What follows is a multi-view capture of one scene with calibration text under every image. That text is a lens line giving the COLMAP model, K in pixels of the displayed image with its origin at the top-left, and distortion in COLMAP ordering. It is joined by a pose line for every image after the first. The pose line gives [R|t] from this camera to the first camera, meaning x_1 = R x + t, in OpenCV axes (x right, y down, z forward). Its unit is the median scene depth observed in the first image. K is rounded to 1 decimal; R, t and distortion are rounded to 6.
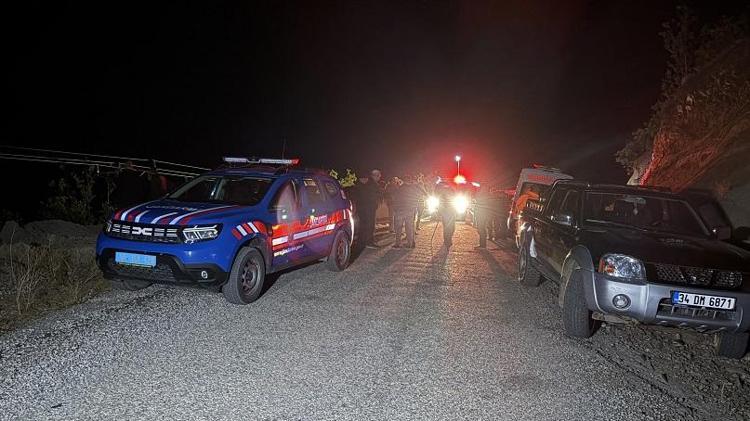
lens RADIAL K [[597.0, 0, 372.9], [0, 597.0, 208.8], [0, 0, 1]] dist [0.044671, -0.029085]
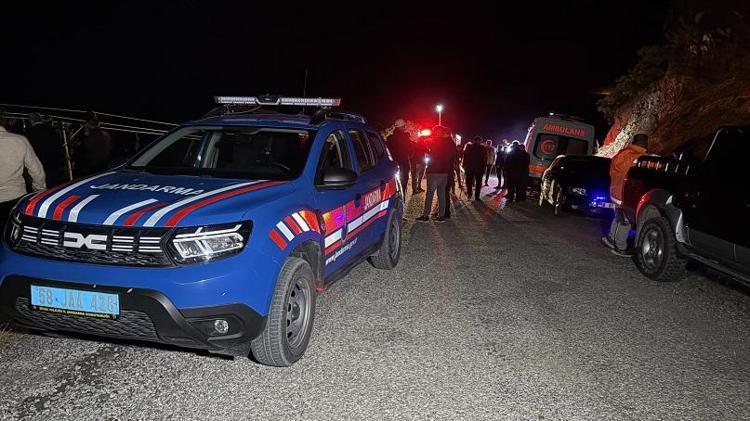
lens RADIAL K [[597.0, 0, 375.7], [0, 597.0, 210.1], [0, 0, 1]] dist [0.044671, -0.029085]
pose [[0.996203, -0.022152, 0.084200, -0.180390], [0.015427, 0.996700, 0.079692, -0.021183], [-0.085687, -0.078091, 0.993257, 0.471086]]
